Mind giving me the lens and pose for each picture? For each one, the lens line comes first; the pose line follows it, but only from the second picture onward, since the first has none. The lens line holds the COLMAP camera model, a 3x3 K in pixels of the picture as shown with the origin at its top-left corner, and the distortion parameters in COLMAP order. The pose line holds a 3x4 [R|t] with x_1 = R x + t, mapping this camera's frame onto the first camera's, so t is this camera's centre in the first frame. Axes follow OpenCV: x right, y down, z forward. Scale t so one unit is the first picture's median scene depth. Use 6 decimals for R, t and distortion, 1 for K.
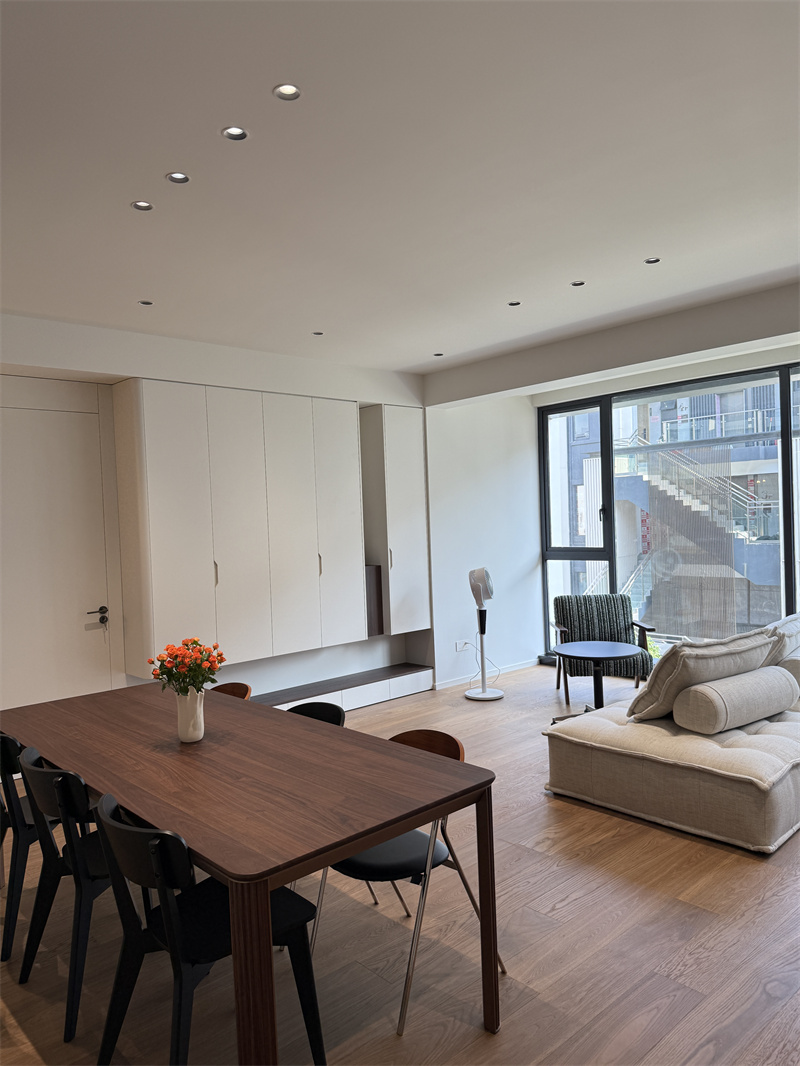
lens RADIAL K [[749.7, 0, 398.1], [0, 749.7, 535.8], [0, 0, 1]] dist [0.105150, -0.149063]
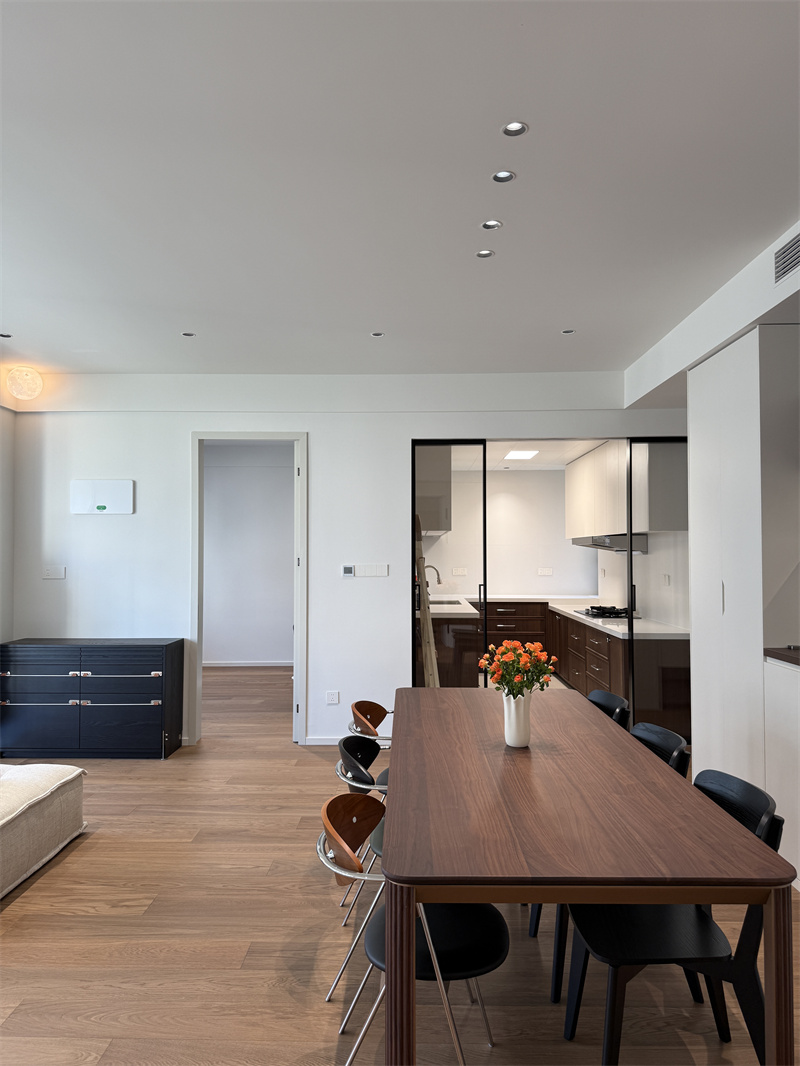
lens RADIAL K [[754.5, 0, 403.1], [0, 754.5, 535.3], [0, 0, 1]] dist [0.152178, -0.246165]
pose [[-0.724504, 0.054109, 0.687143, -0.473172], [0.045854, 0.998489, -0.030278, 0.013292], [-0.687743, 0.009572, -0.725891, 1.001141]]
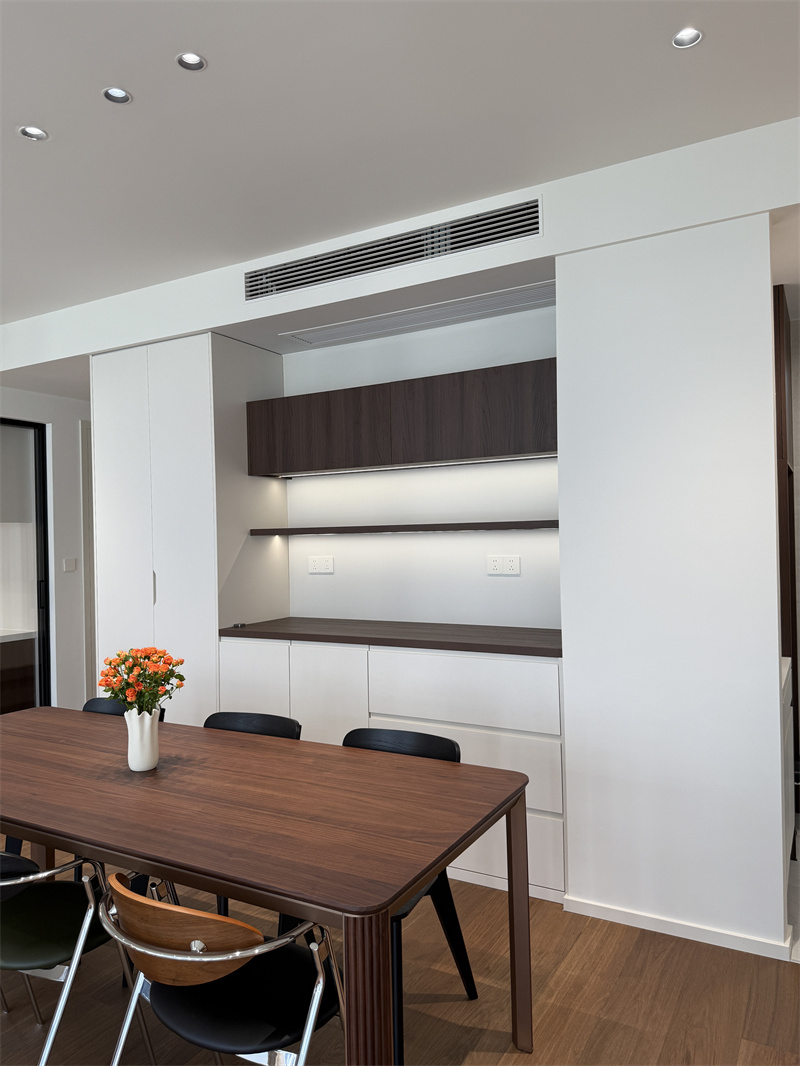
lens RADIAL K [[749.7, 0, 398.1], [0, 749.7, 535.8], [0, 0, 1]] dist [0.105150, -0.149063]
pose [[-0.952560, 0.056338, -0.299093, -0.167763], [0.048909, 0.998282, 0.032272, 0.000521], [0.300397, 0.016113, -0.953678, 1.039314]]
